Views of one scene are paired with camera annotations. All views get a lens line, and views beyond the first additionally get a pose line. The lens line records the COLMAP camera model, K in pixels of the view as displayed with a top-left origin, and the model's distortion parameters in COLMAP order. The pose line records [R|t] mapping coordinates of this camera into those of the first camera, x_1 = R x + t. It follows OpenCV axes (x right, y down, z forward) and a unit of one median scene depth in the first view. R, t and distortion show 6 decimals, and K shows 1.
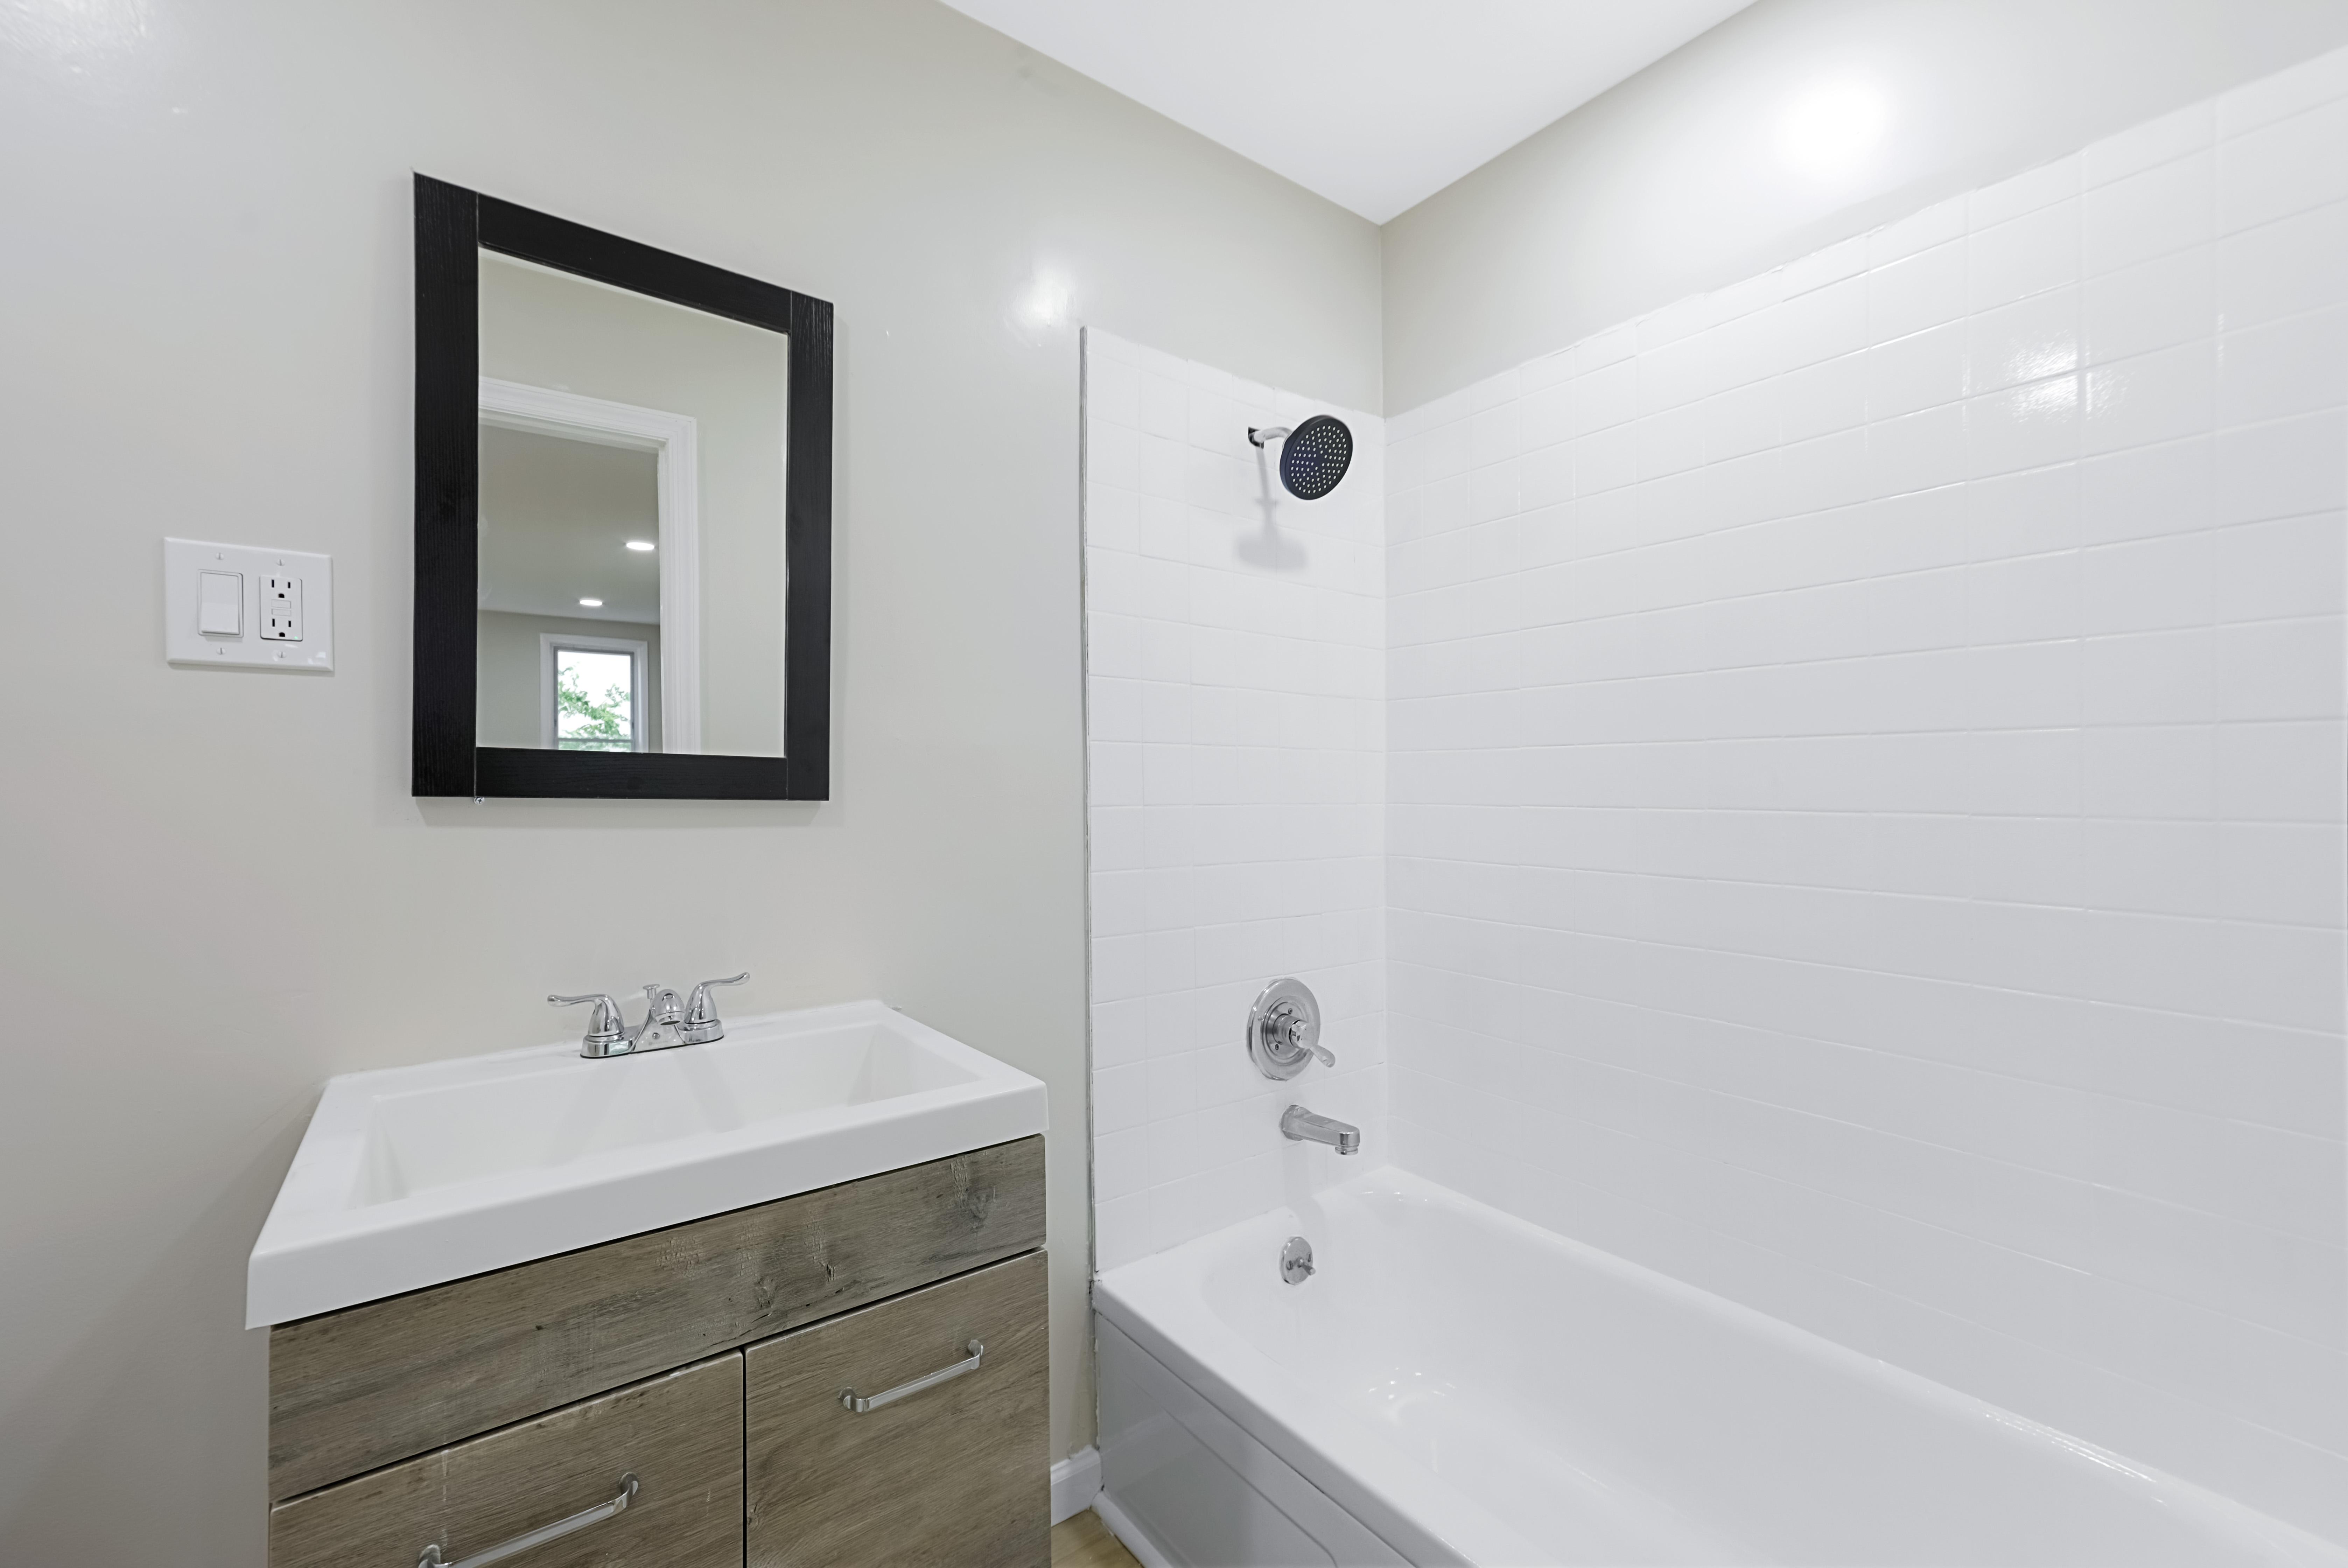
lens RADIAL K [[950.3, 0, 1146.4], [0, 950.3, 773.9], [0, 0, 1]] dist [-0.006917, 0.001204]
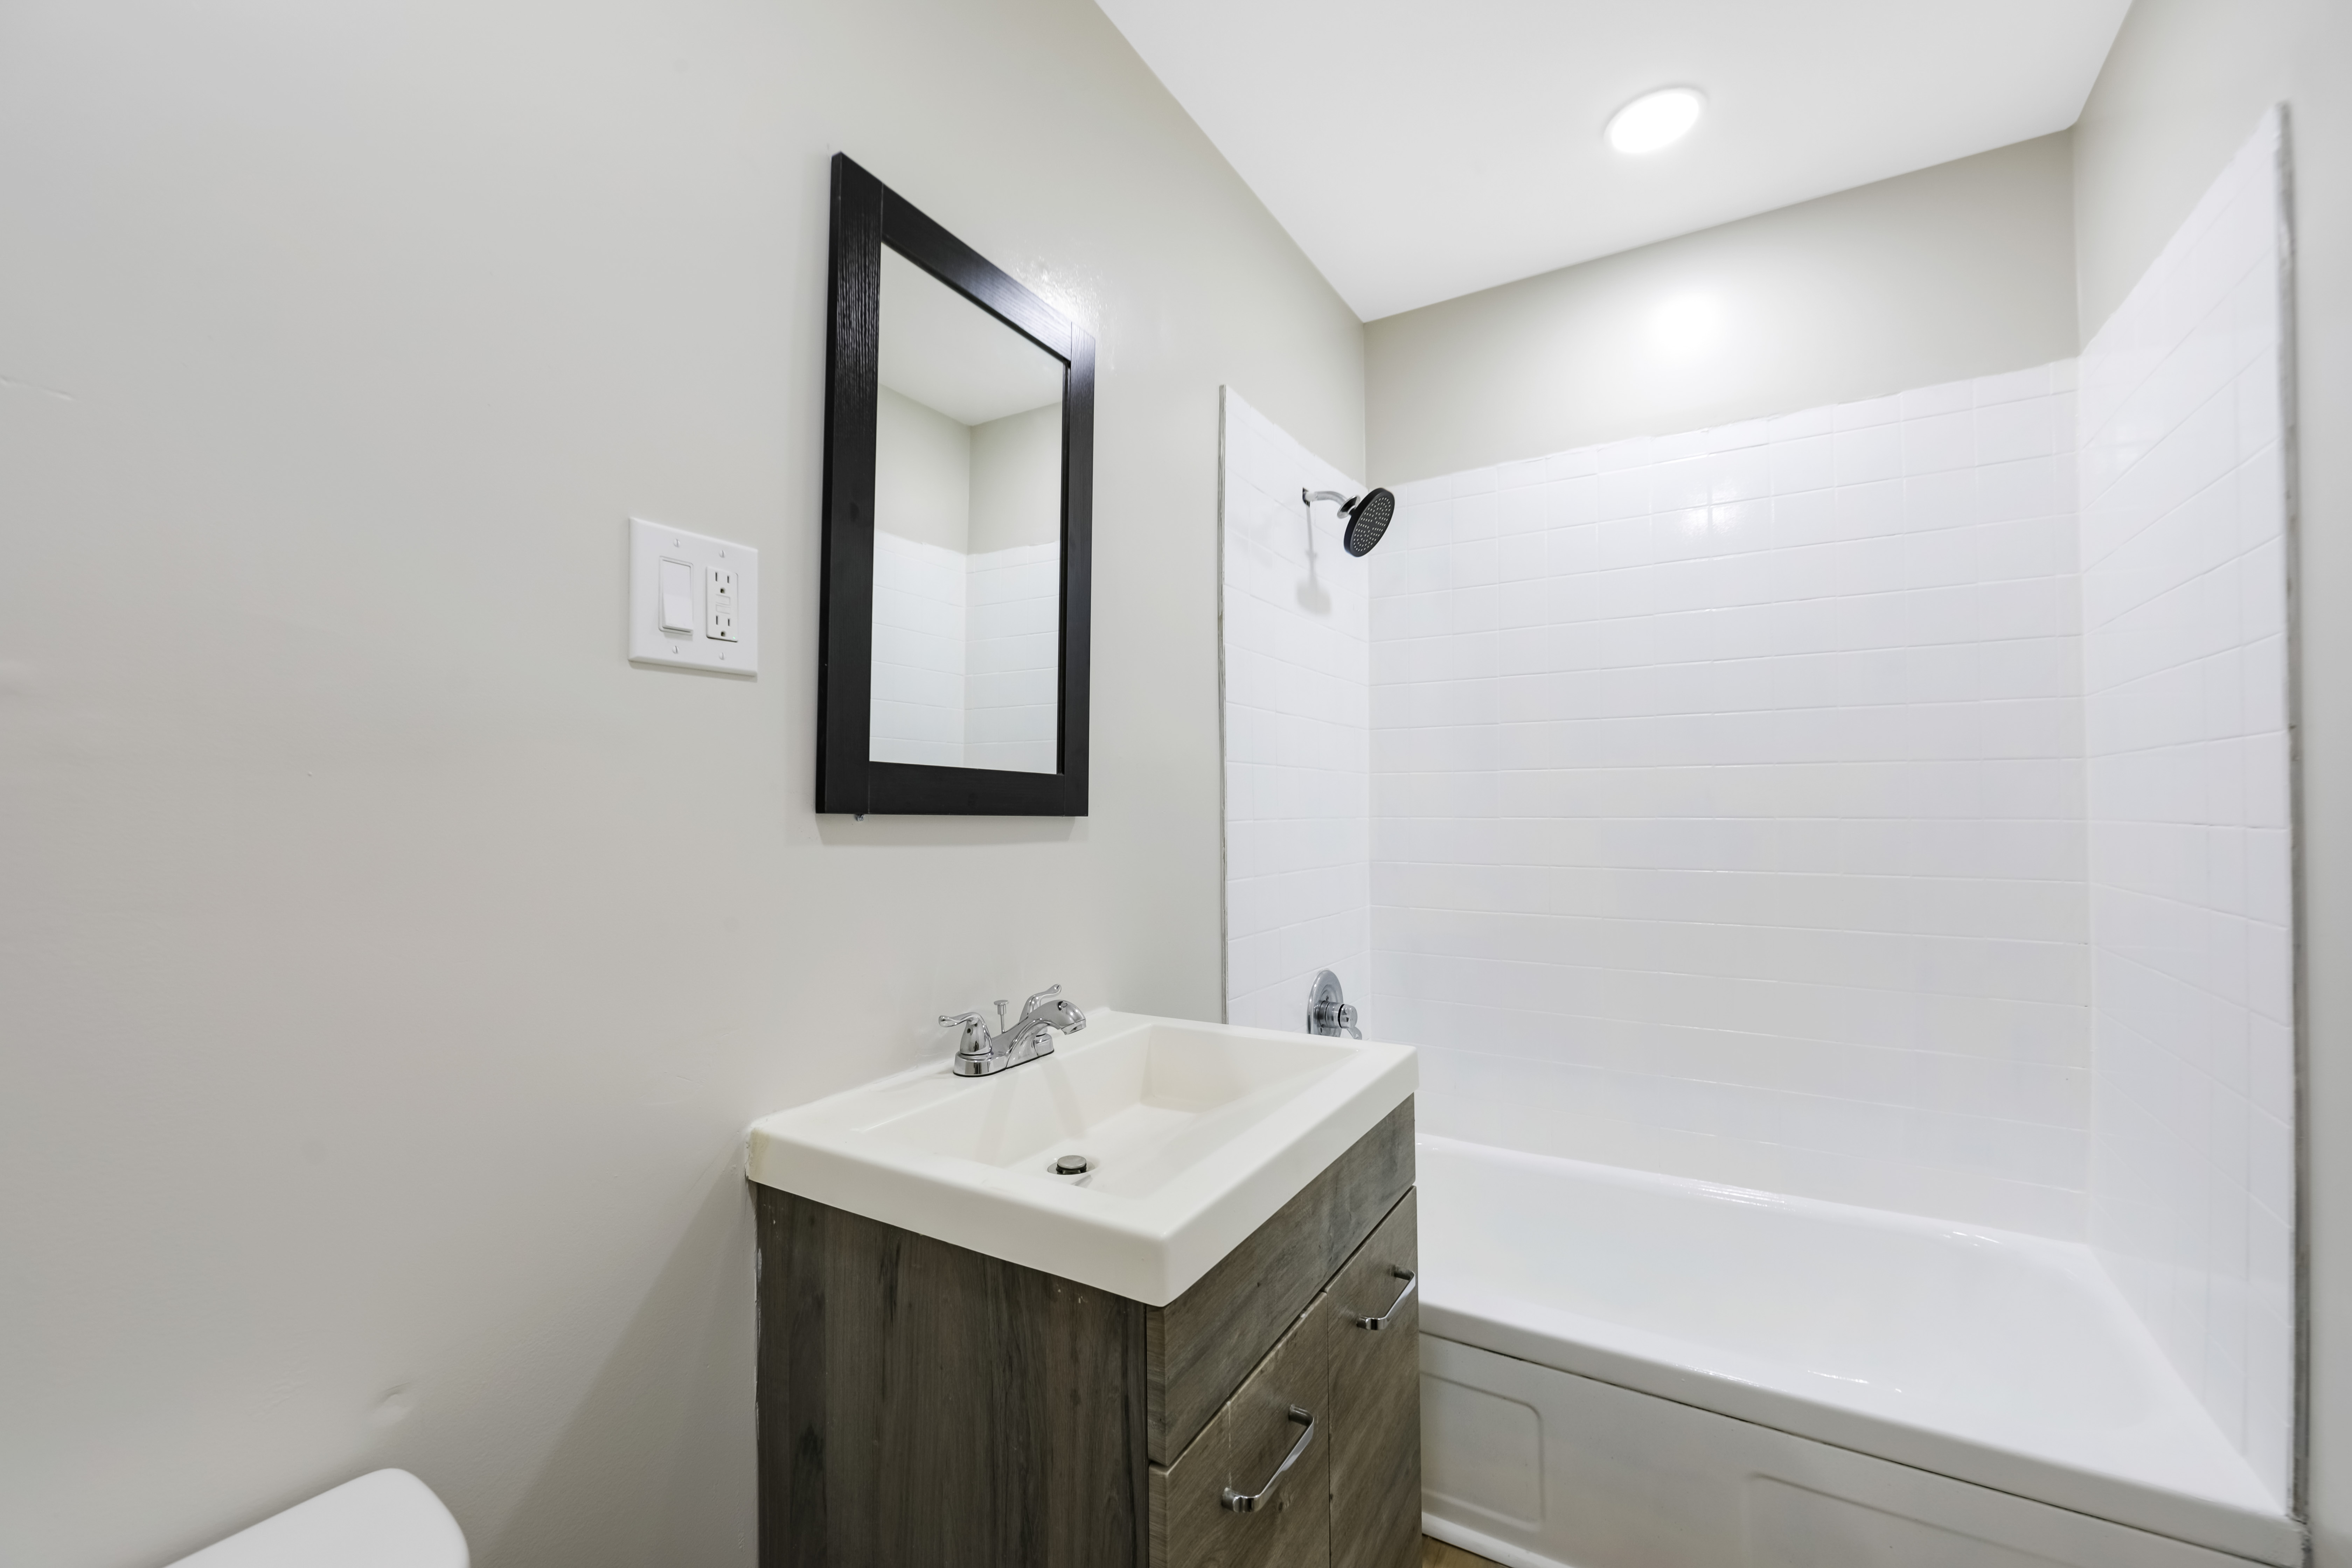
lens RADIAL K [[951.7, 0, 1178.3], [0, 951.7, 791.0], [0, 0, 1]] dist [-0.006917, 0.001204]
pose [[0.928212, 0.006194, 0.371999, -0.737350], [-0.006477, 0.999979, -0.000489, 0.000667], [-0.371994, -0.001956, 0.928233, -0.006206]]
